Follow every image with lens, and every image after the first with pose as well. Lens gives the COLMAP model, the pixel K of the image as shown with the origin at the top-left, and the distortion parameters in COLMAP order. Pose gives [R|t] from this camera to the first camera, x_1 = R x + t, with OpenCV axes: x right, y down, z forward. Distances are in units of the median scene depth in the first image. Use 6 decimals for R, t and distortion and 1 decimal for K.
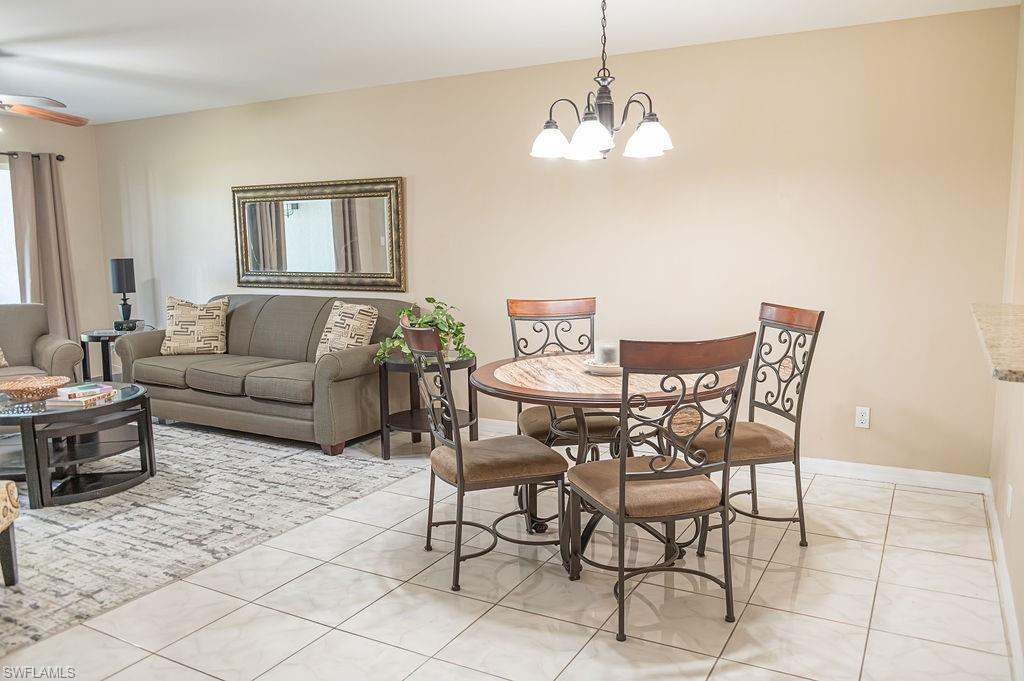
lens RADIAL K [[772.1, 0, 519.8], [0, 772.1, 338.3], [0, 0, 1]] dist [-0.030245, 0.006707]
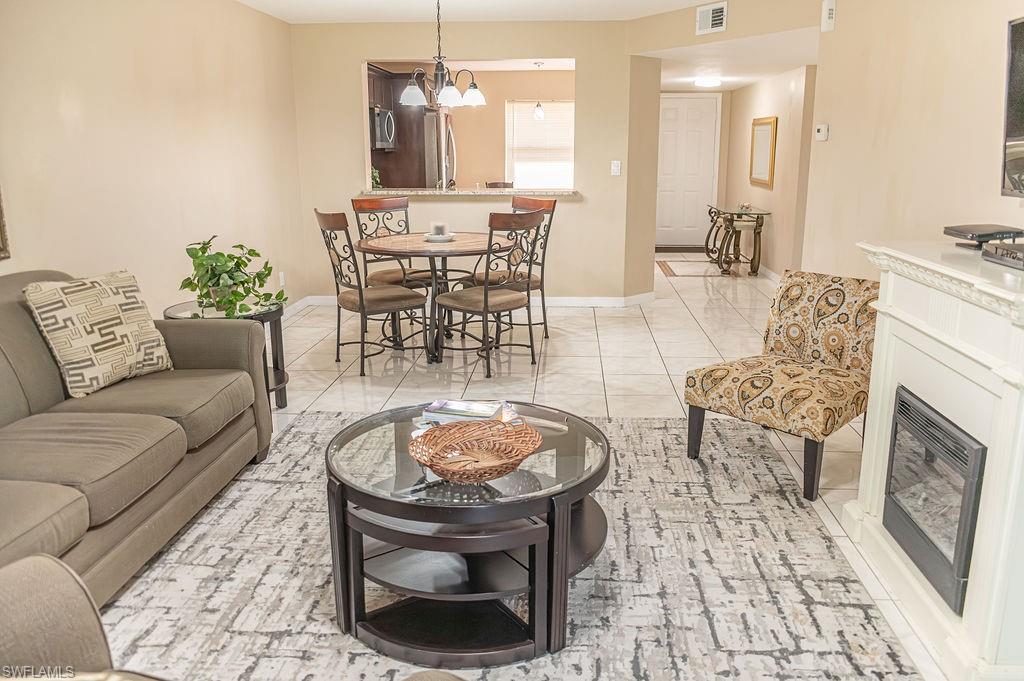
lens RADIAL K [[772.1, 0, 519.8], [0, 772.1, 338.3], [0, 0, 1]] dist [-0.030245, 0.006707]
pose [[-0.420417, -0.207498, 0.883286, -0.955722], [0.130244, 0.949616, 0.285072, -0.134027], [-0.897935, 0.234892, -0.372209, 1.003143]]
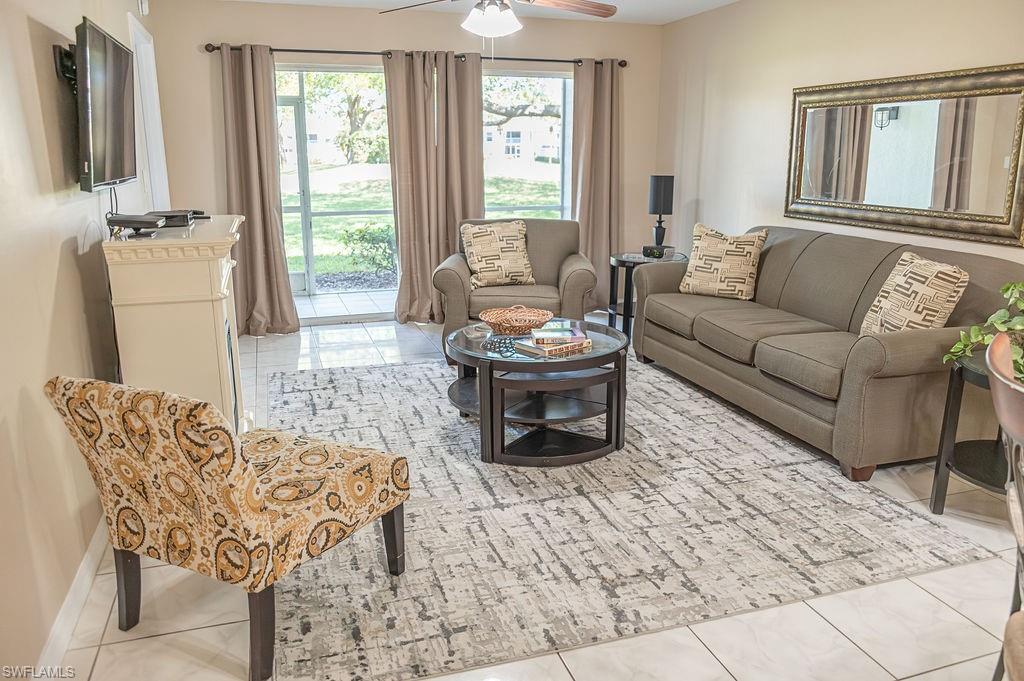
lens RADIAL K [[754.8, 0, 512.0], [0, 754.8, 340.5], [0, 0, 1]] dist [-0.038227, 0.006253]
pose [[0.726960, 0.177168, -0.663431, -0.042372], [-0.098795, 0.983076, 0.154274, -0.043112], [0.679535, -0.046607, 0.732161, 0.301314]]
